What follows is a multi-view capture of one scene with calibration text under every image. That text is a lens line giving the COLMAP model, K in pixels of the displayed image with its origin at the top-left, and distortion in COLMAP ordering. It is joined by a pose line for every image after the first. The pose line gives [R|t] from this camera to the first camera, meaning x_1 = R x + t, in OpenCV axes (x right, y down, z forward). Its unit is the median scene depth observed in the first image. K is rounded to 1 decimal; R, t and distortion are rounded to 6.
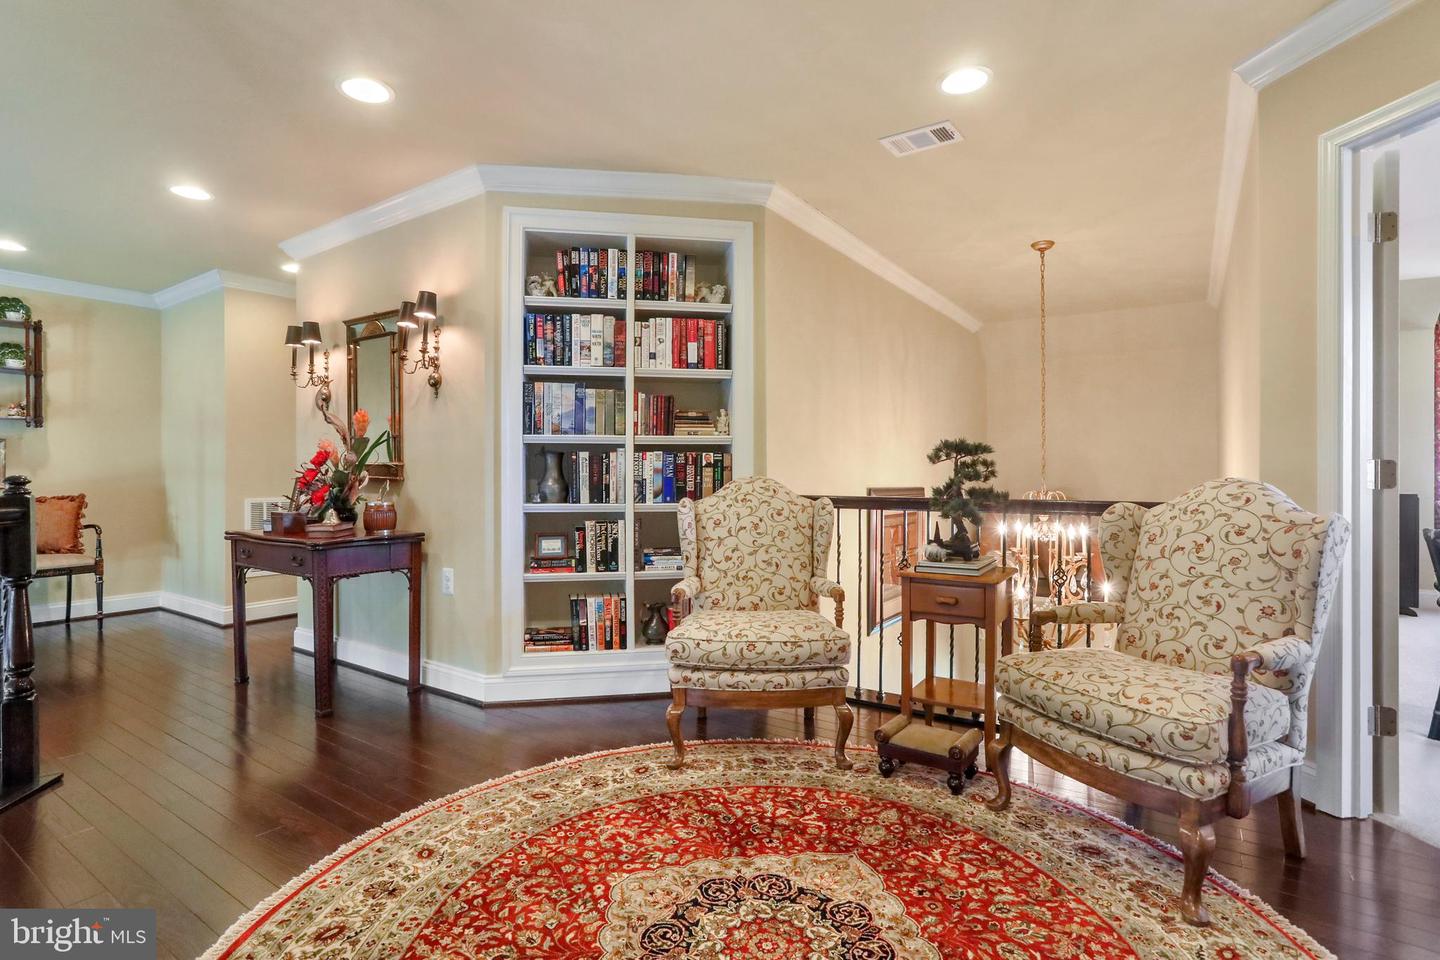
lens RADIAL K [[709.1, 0, 720.0], [0, 709.1, 480.0], [0, 0, 1]] dist [-0.065127, 0.030044]
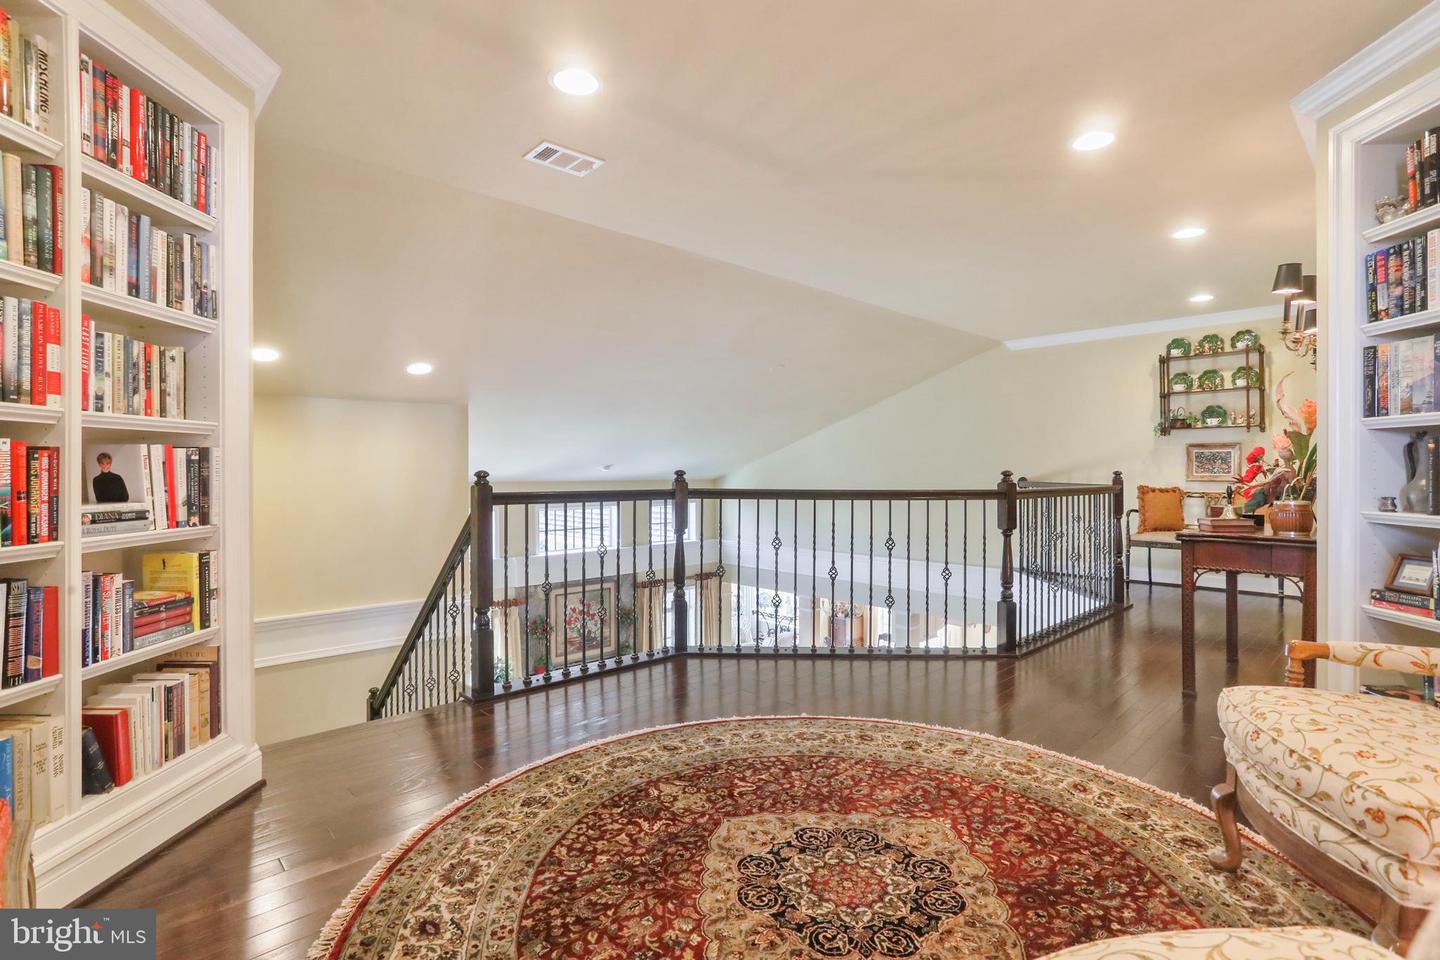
lens RADIAL K [[694.3, 0, 723.5], [0, 694.3, 471.9], [0, 0, 1]] dist [-0.059640, 0.031201]
pose [[-0.220331, 0.001551, -0.975424, 1.018421], [-0.008298, 0.999960, 0.003465, -0.006918], [0.975390, 0.008858, -0.220309, 0.879717]]
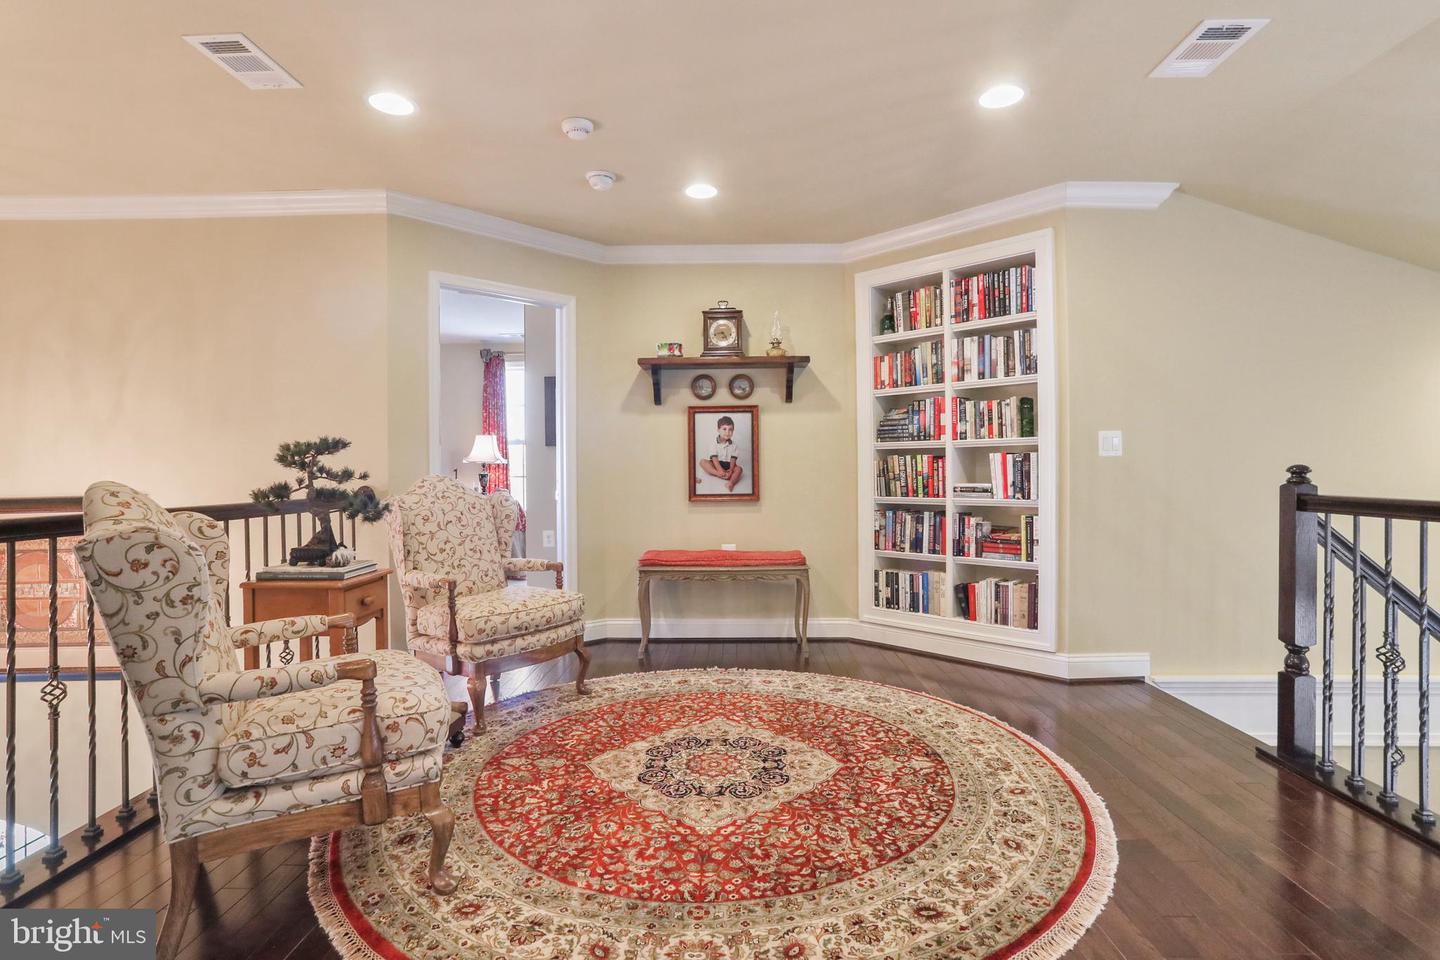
lens RADIAL K [[694.3, 0, 723.5], [0, 694.3, 471.9], [0, 0, 1]] dist [-0.059640, 0.031201]
pose [[-0.544258, 0.001045, 0.838917, -1.082405], [0.017078, 0.999806, 0.009834, -0.017322], [-0.838744, 0.019679, -0.544171, 1.549665]]
